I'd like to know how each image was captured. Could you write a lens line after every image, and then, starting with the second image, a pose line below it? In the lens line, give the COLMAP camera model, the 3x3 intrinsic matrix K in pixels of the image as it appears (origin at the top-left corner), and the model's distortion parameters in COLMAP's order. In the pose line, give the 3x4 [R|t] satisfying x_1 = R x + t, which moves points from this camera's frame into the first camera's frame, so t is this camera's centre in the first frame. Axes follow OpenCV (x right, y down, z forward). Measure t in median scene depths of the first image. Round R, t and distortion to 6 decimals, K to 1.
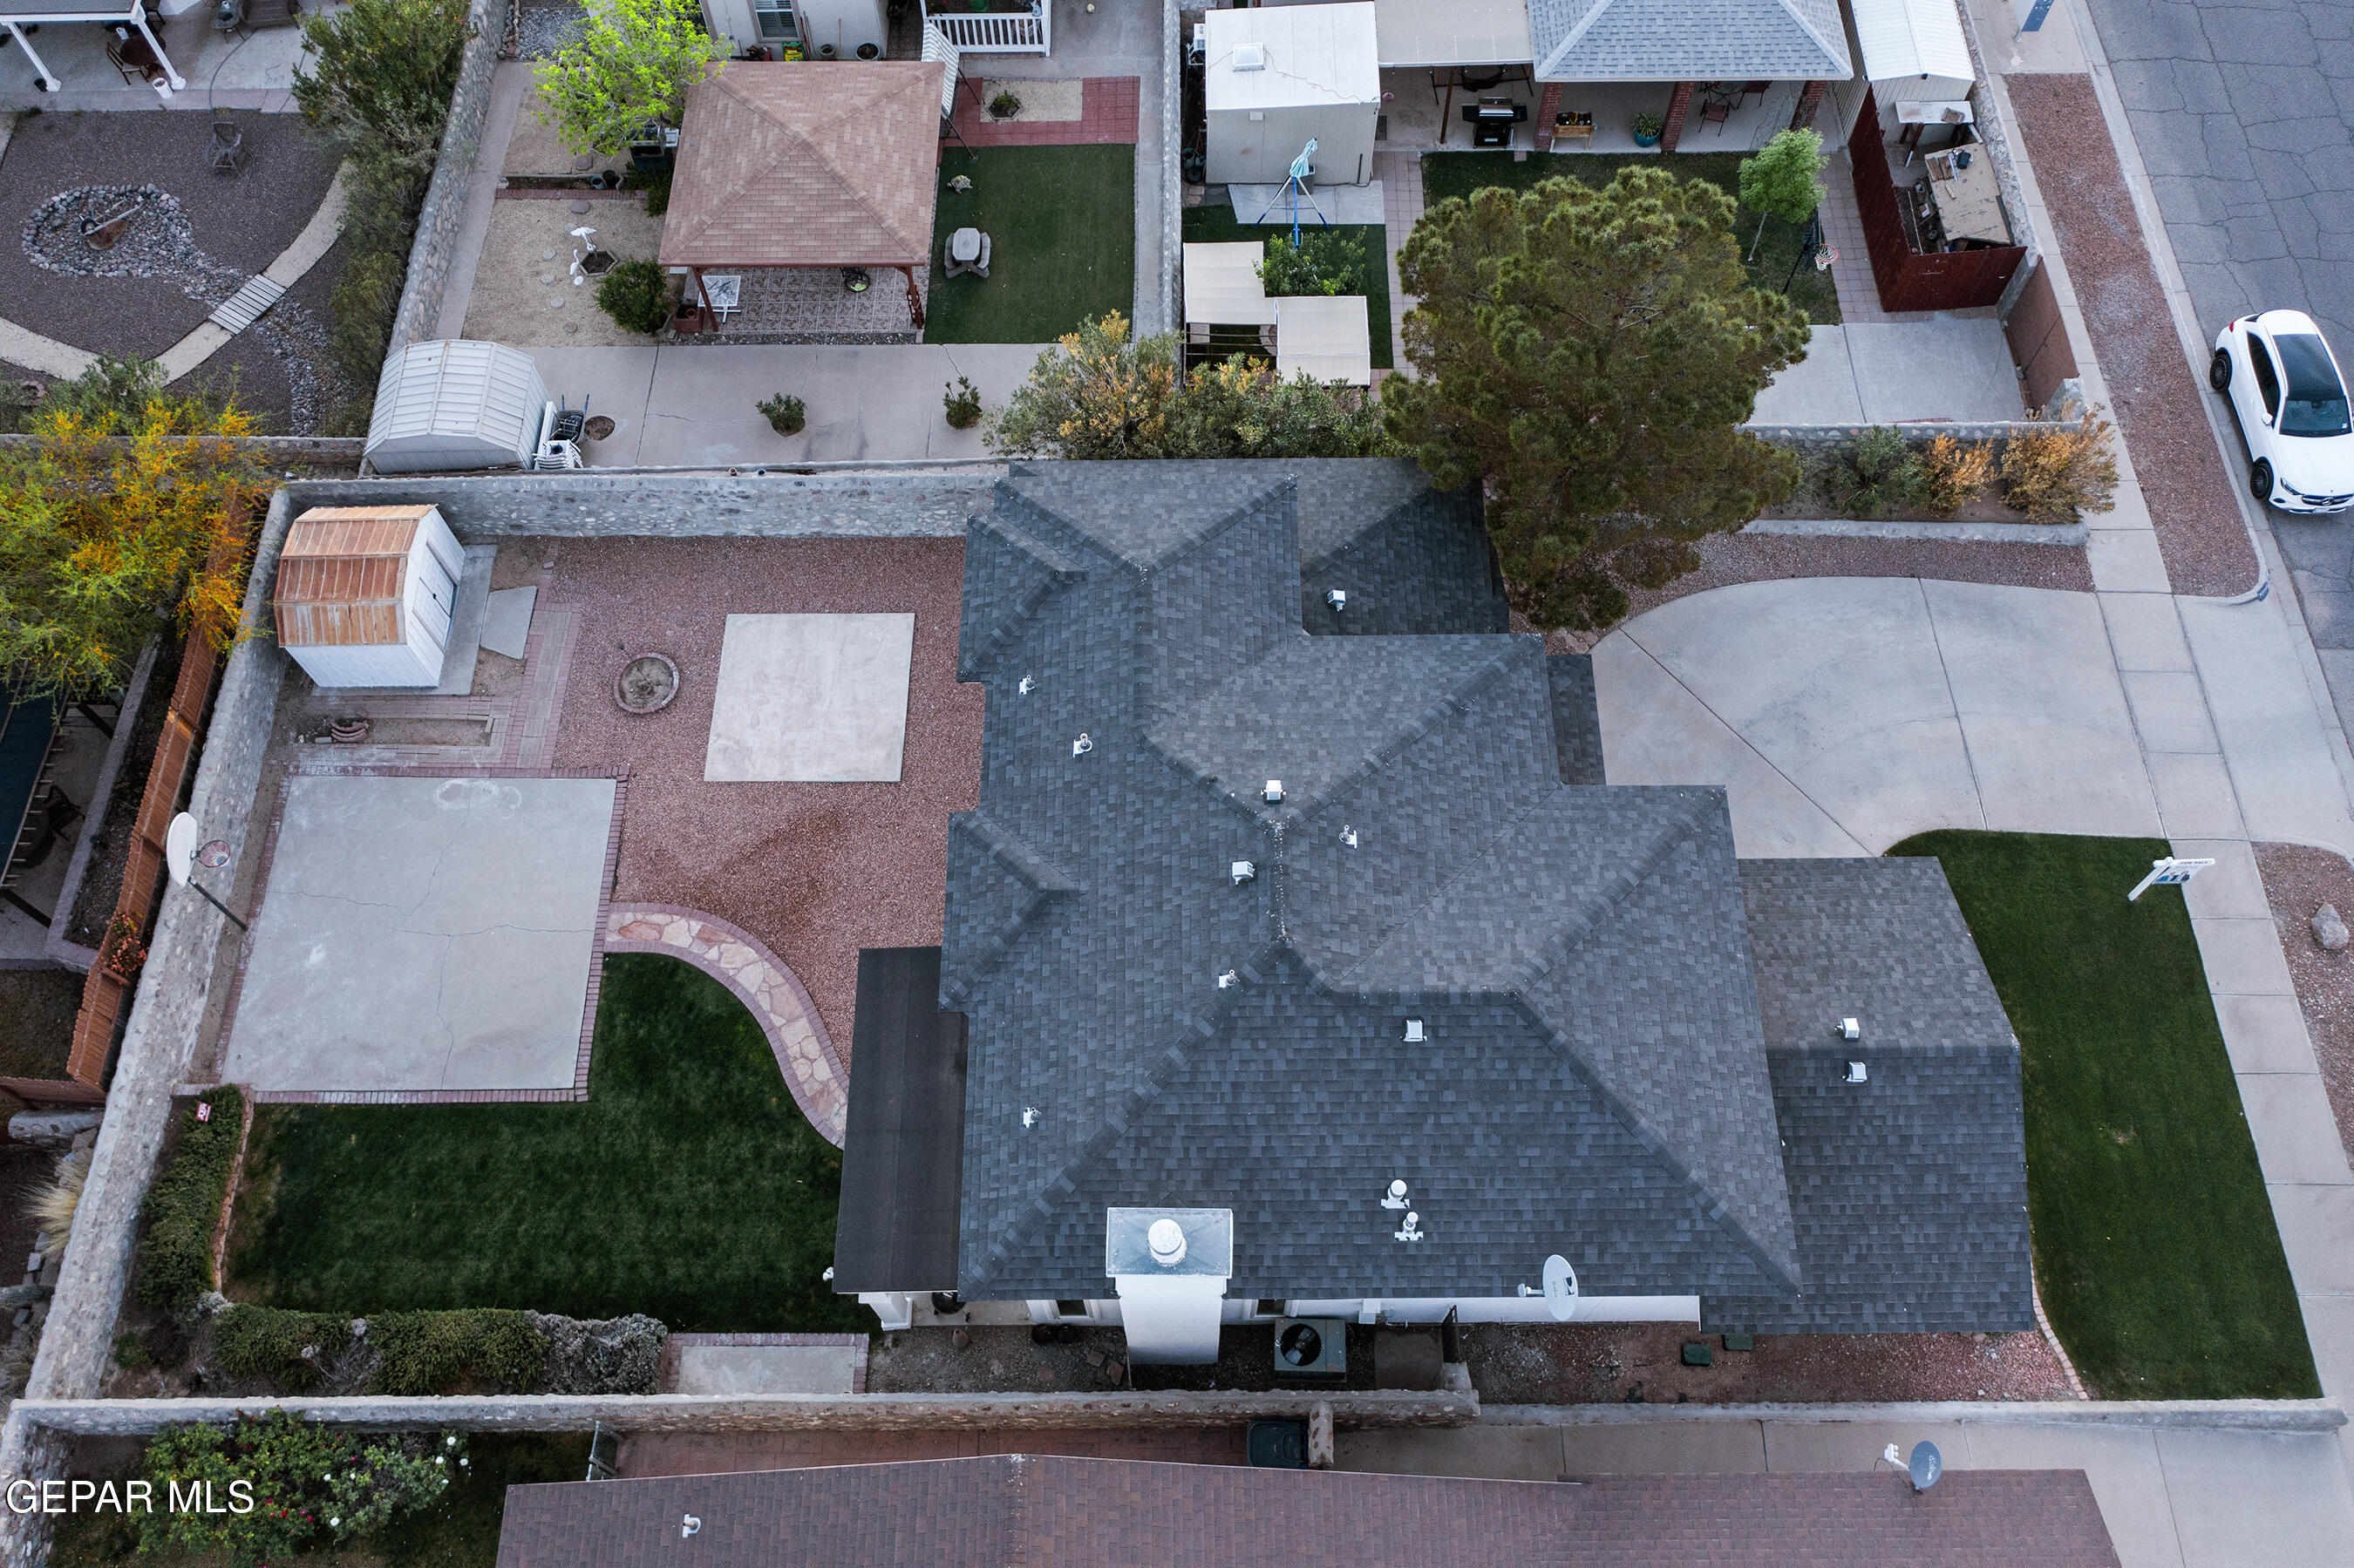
lens RADIAL K [[1853.5, 0, 1192.9], [0, 1853.5, 773.3], [0, 0, 1]] dist [-0.011944, 0.013854]
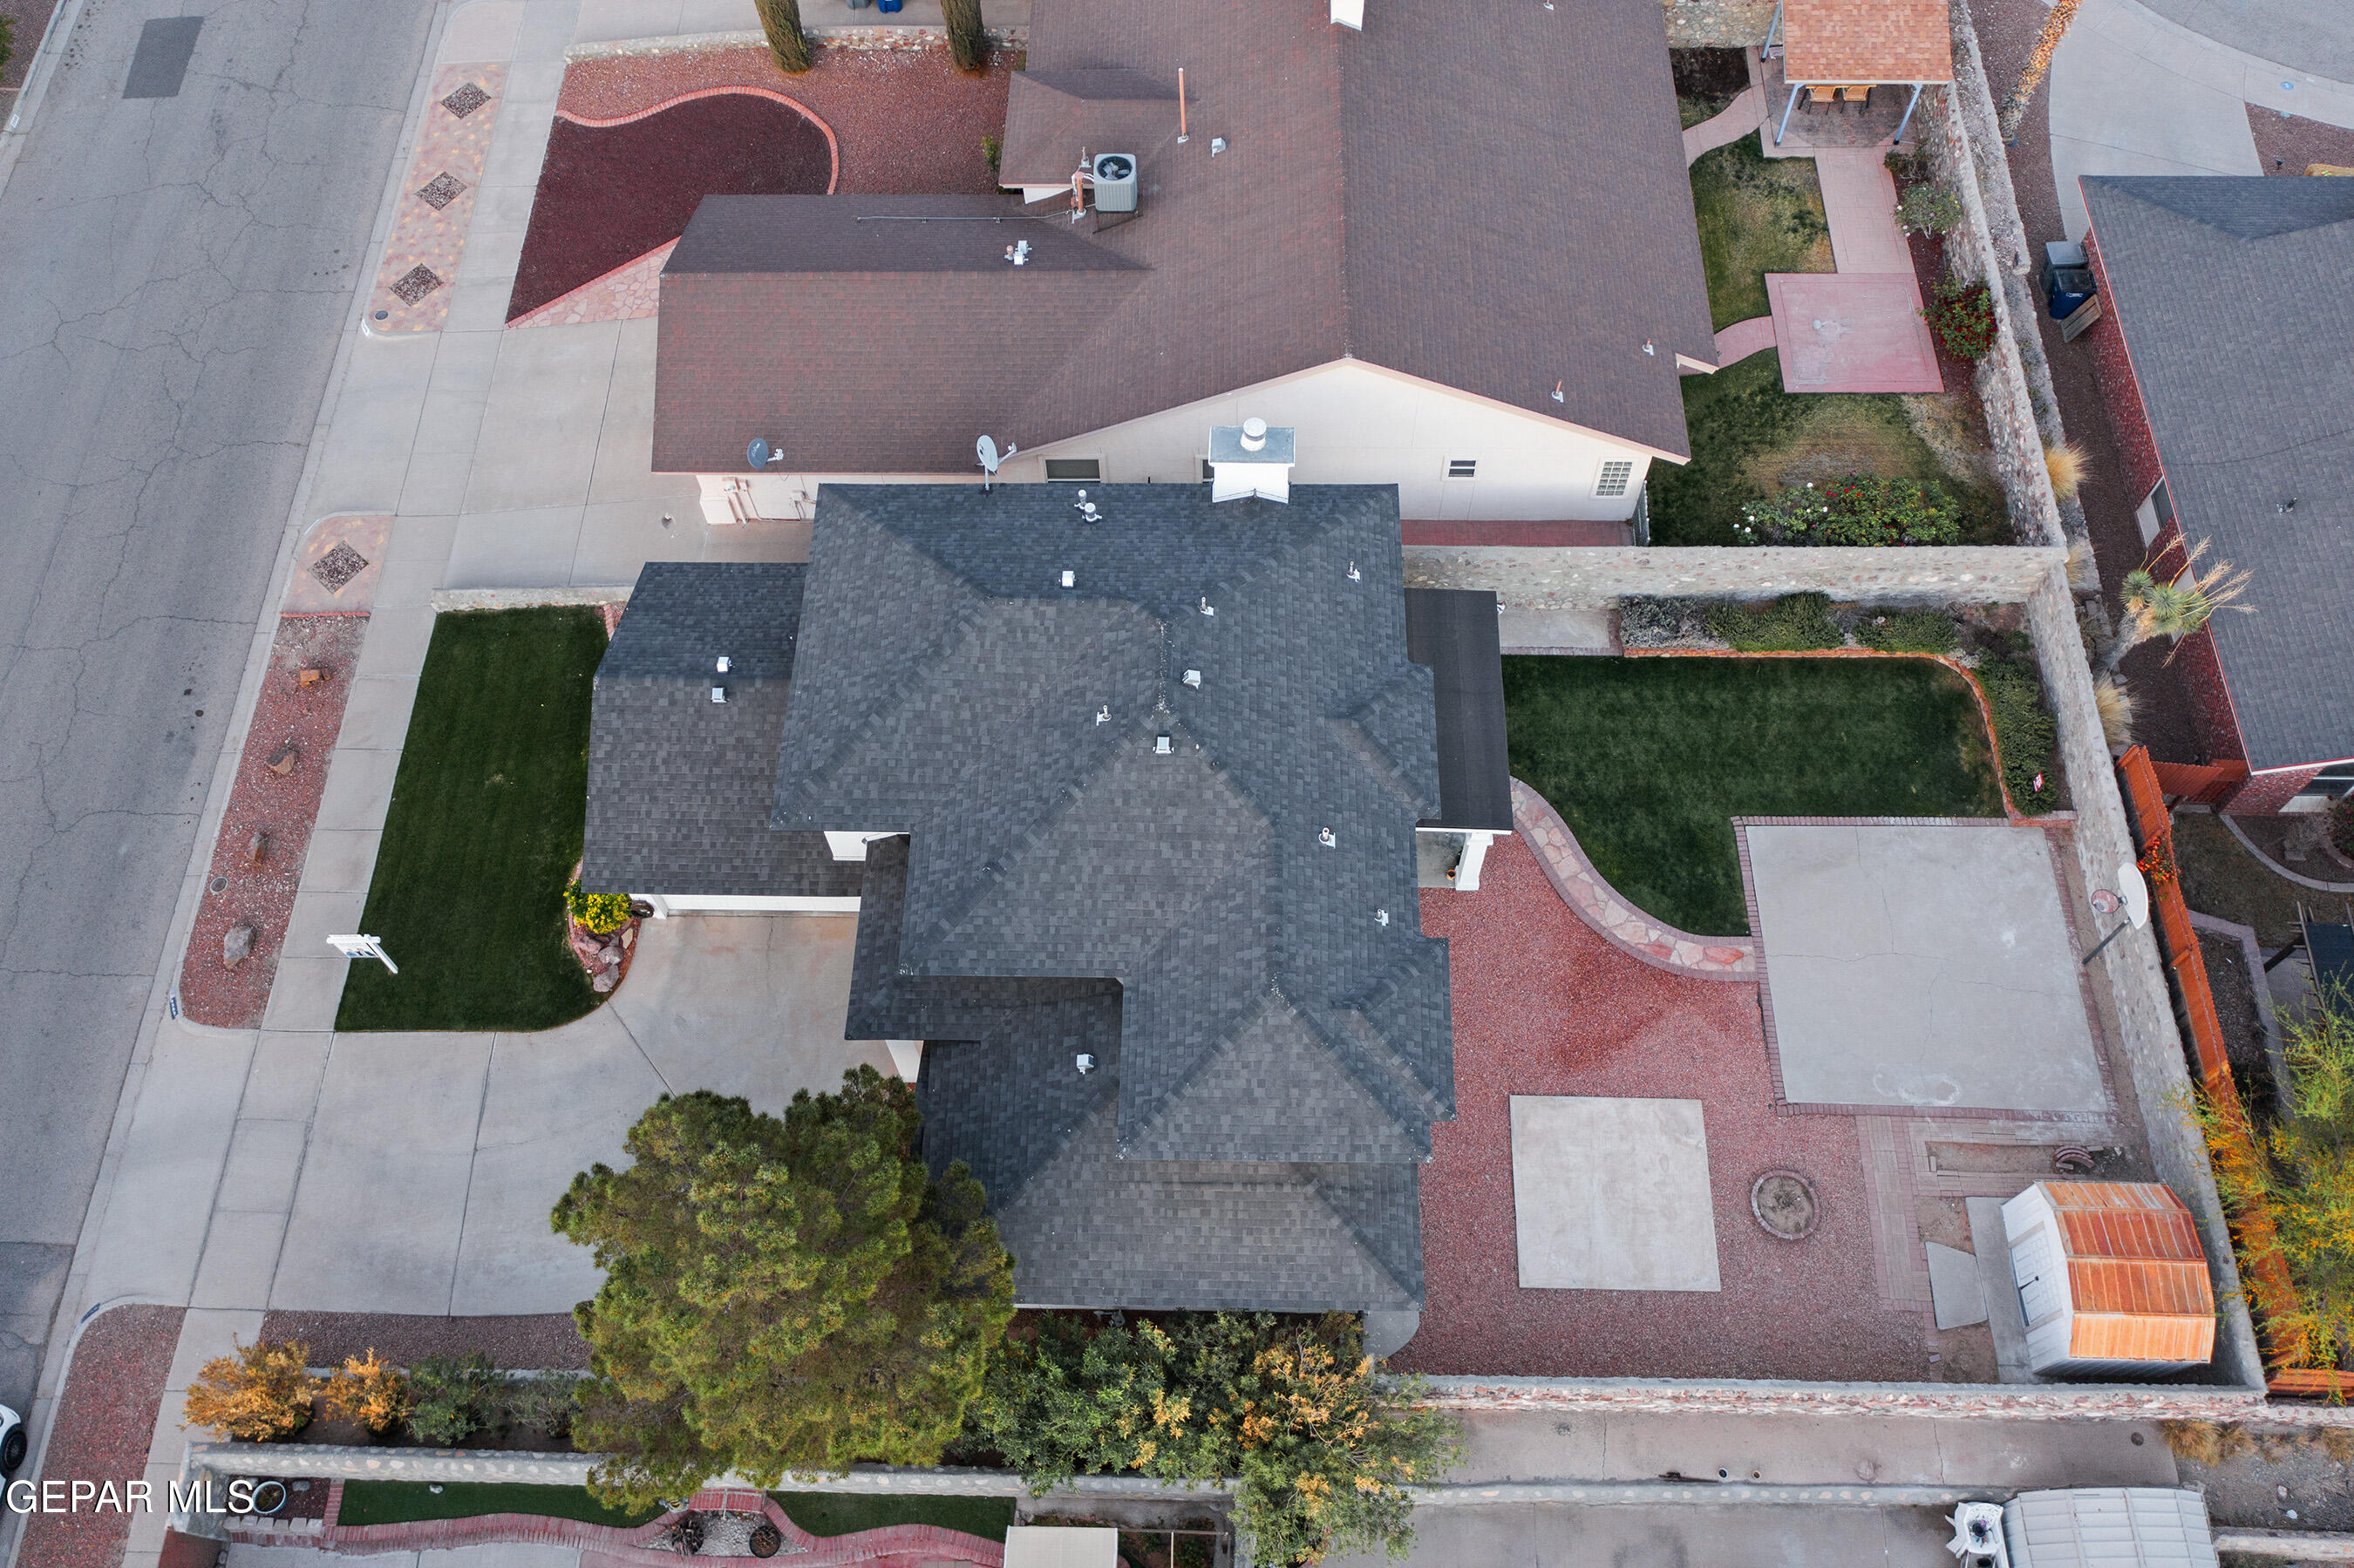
lens RADIAL K [[1853.5, 0, 1163.1], [0, 1853.5, 772.4], [0, 0, 1]] dist [-0.011944, 0.013854]
pose [[-0.999107, -0.013992, 0.039869, -0.003691], [0.040844, -0.561429, 0.826516, -0.897291], [0.010819, 0.827407, 0.561499, 0.314878]]
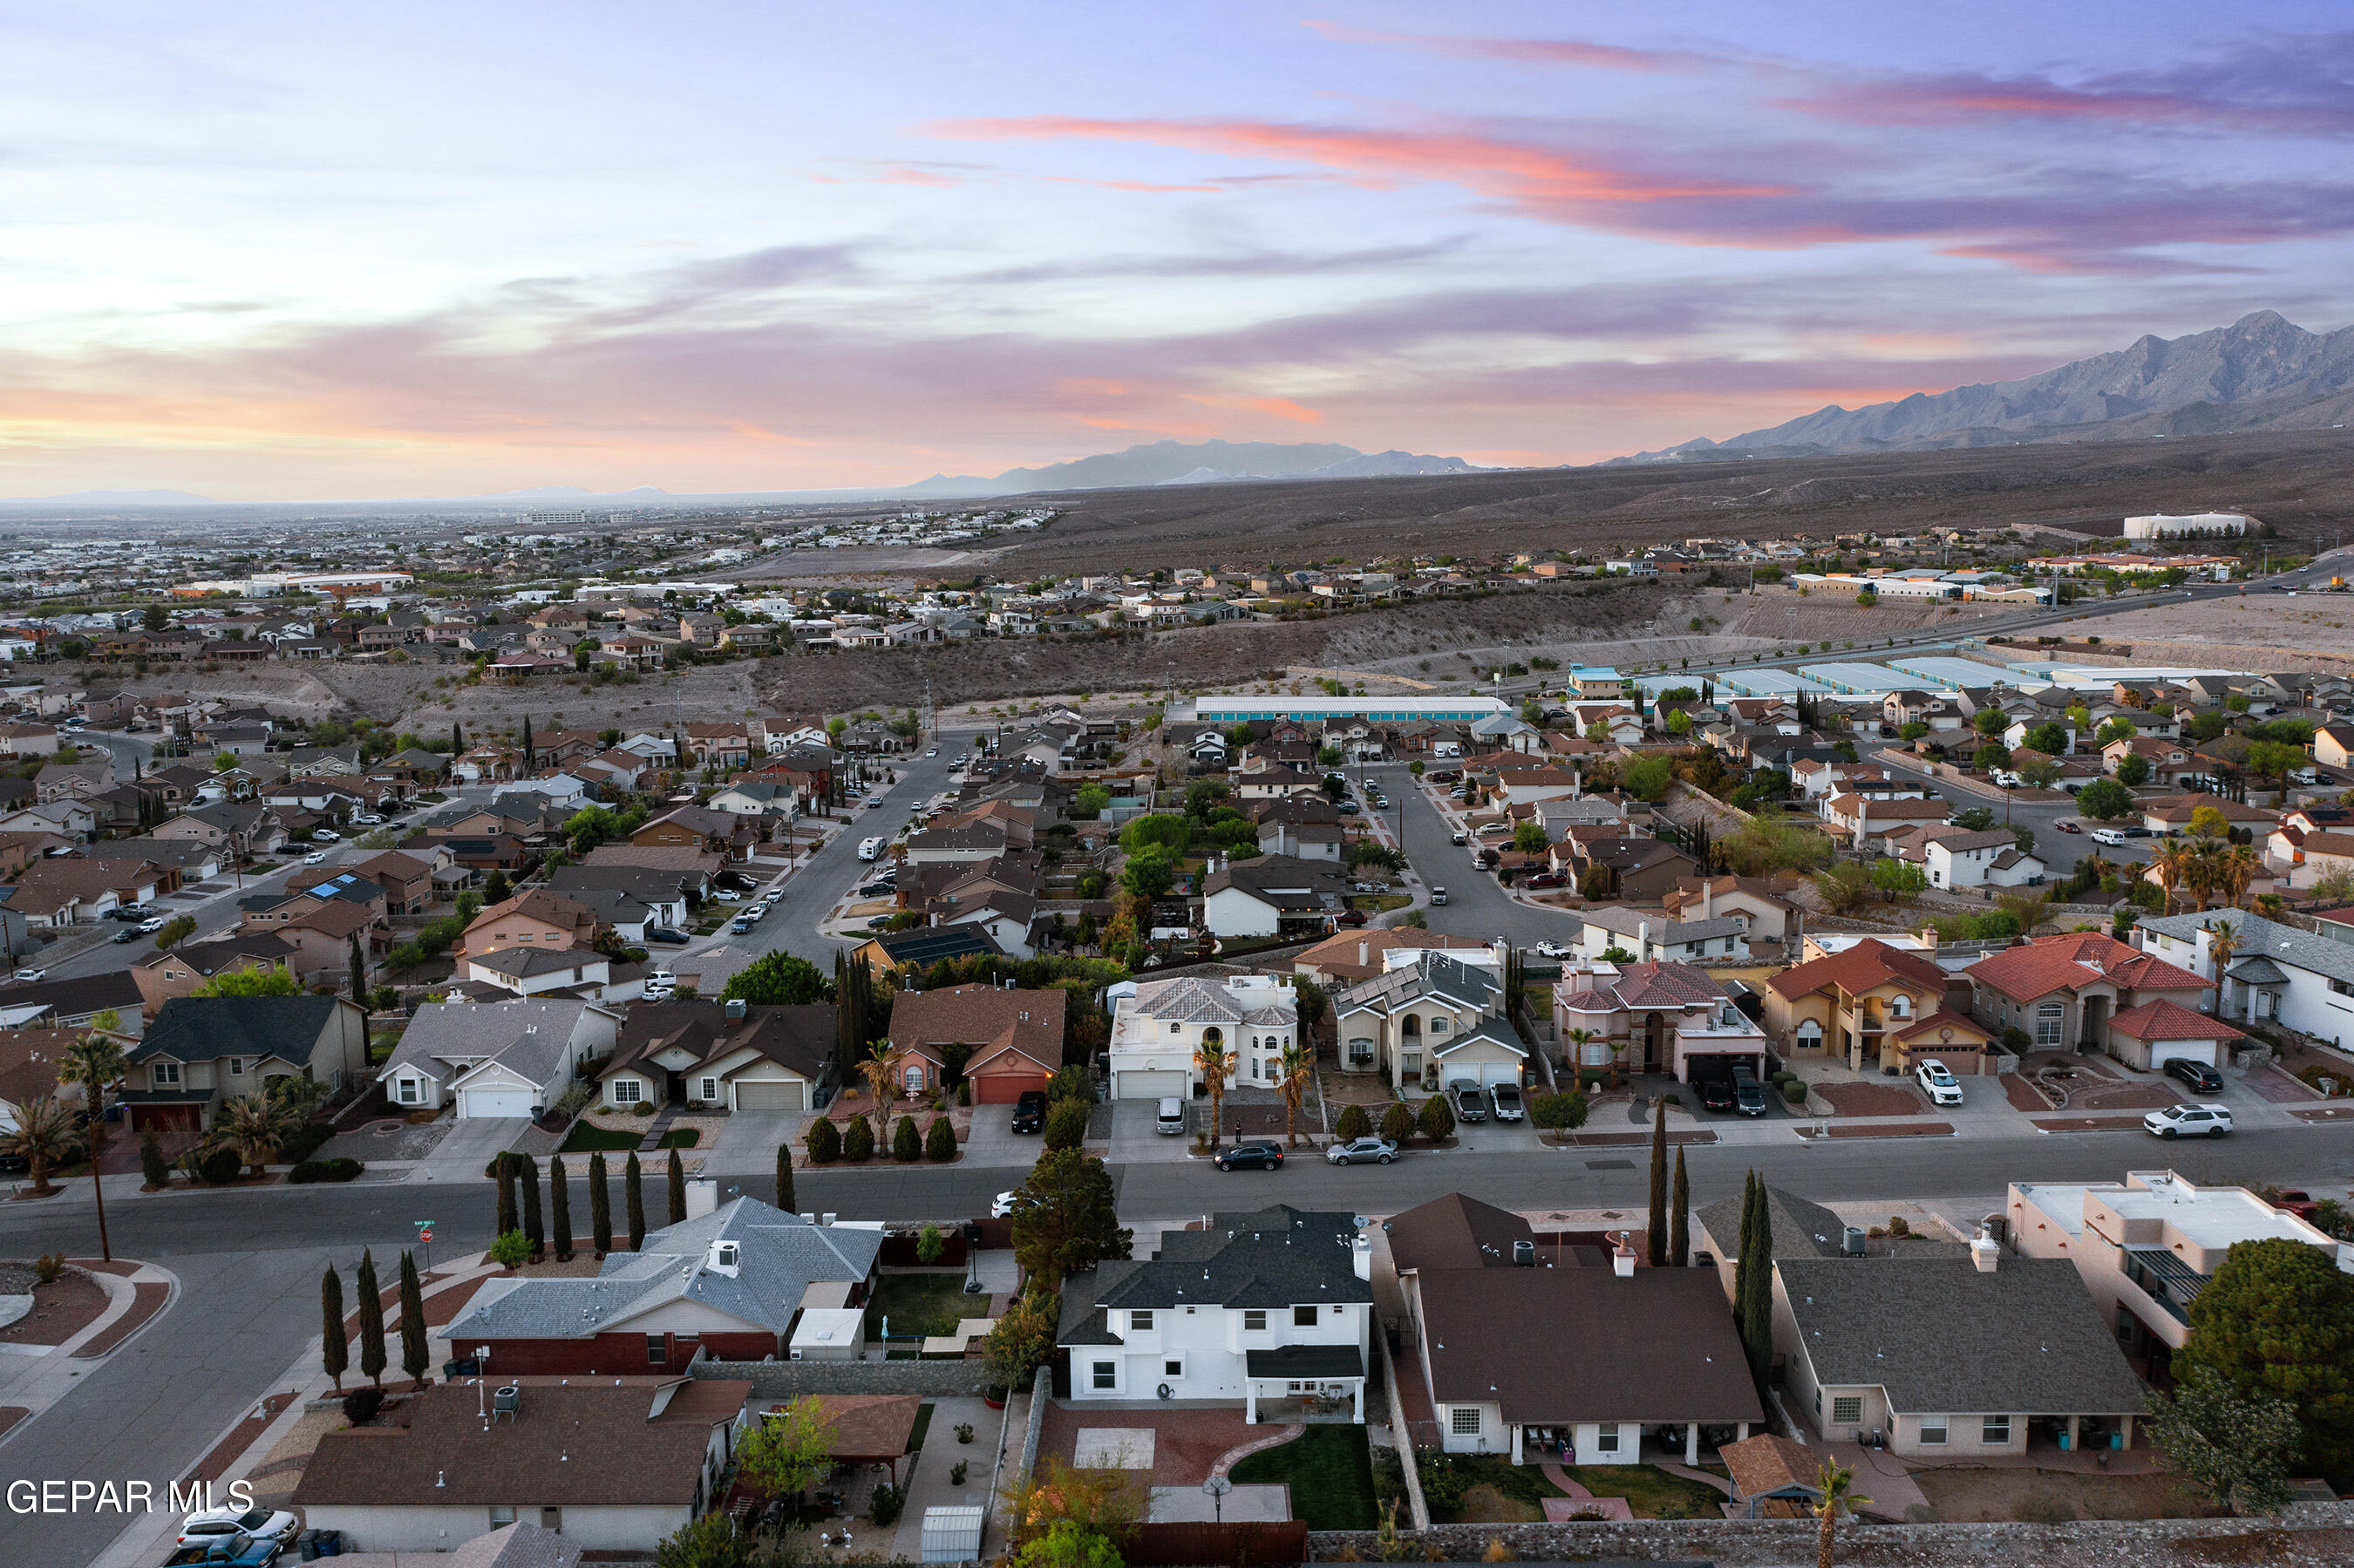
lens RADIAL K [[1853.5, 0, 1187.0], [0, 1853.5, 772.1], [0, 0, 1]] dist [-0.011944, 0.013854]
pose [[0.012396, -0.144825, 0.989380, -3.011922], [0.893029, 0.446723, 0.054202, -0.590057], [-0.449829, 0.882873, 0.134870, -0.191547]]
